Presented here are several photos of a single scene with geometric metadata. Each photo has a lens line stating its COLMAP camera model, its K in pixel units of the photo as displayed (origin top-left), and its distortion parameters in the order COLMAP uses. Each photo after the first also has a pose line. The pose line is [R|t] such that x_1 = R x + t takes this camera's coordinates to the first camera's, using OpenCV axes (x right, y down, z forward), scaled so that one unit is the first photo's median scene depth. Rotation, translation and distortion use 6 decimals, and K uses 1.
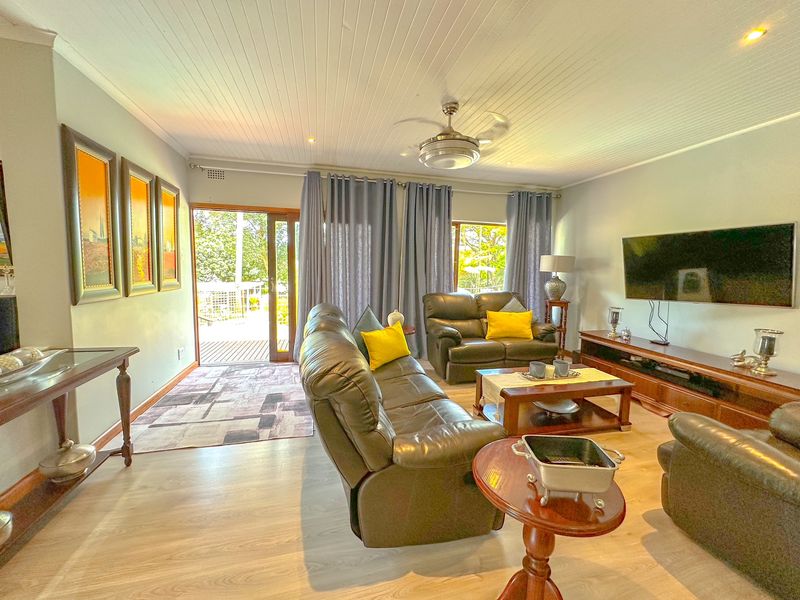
lens RADIAL K [[321.5, 0, 399.8], [0, 321.5, 297.2], [0, 0, 1]] dist [-0.002857, -0.000015]
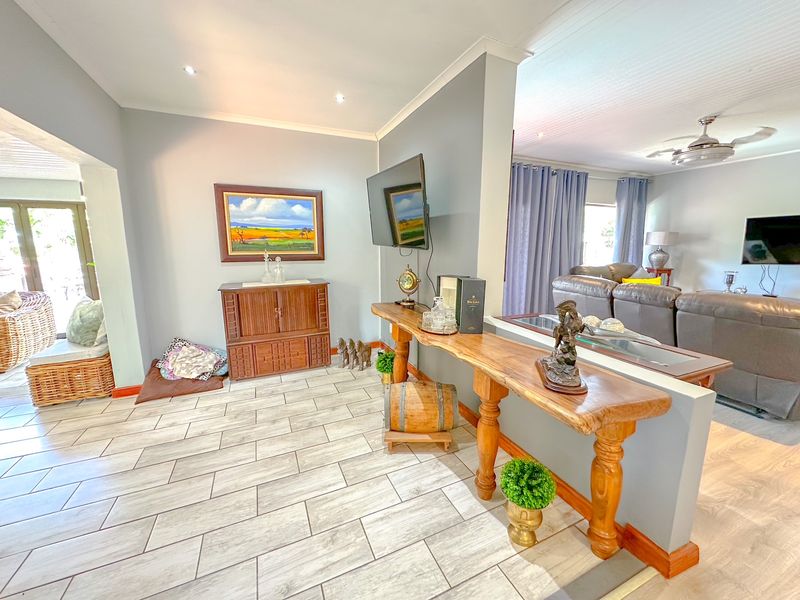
lens RADIAL K [[321.5, 0, 399.8], [0, 321.5, 297.2], [0, 0, 1]] dist [-0.002857, -0.000015]
pose [[0.985766, -0.047000, 0.161420, -0.754648], [0.034597, 0.996289, 0.078809, -0.011895], [-0.164525, -0.072102, 0.983734, -0.068999]]
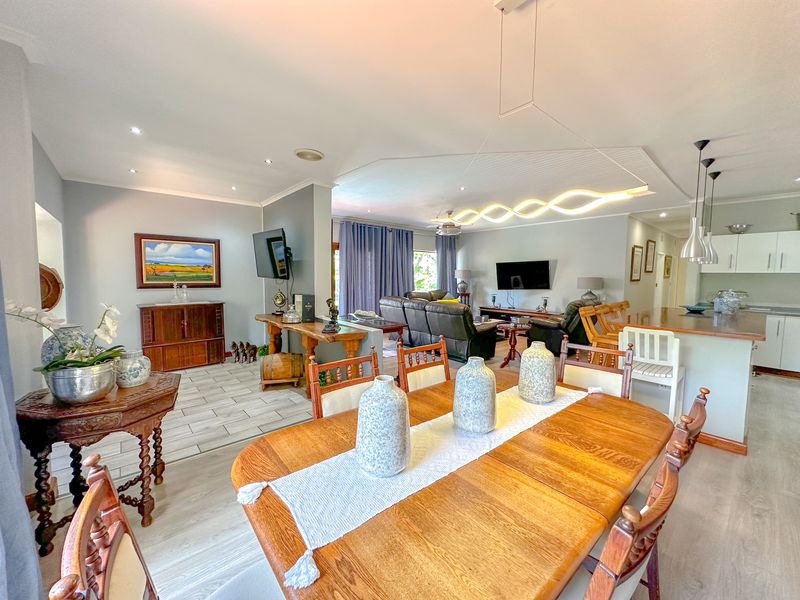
lens RADIAL K [[321.5, 0, 399.8], [0, 321.5, 297.2], [0, 0, 1]] dist [-0.002857, -0.000015]
pose [[0.894027, -0.042337, 0.446009, -0.748020], [0.051495, 0.998638, -0.008427, 0.032827], [-0.445044, 0.030501, 0.894989, -0.575151]]
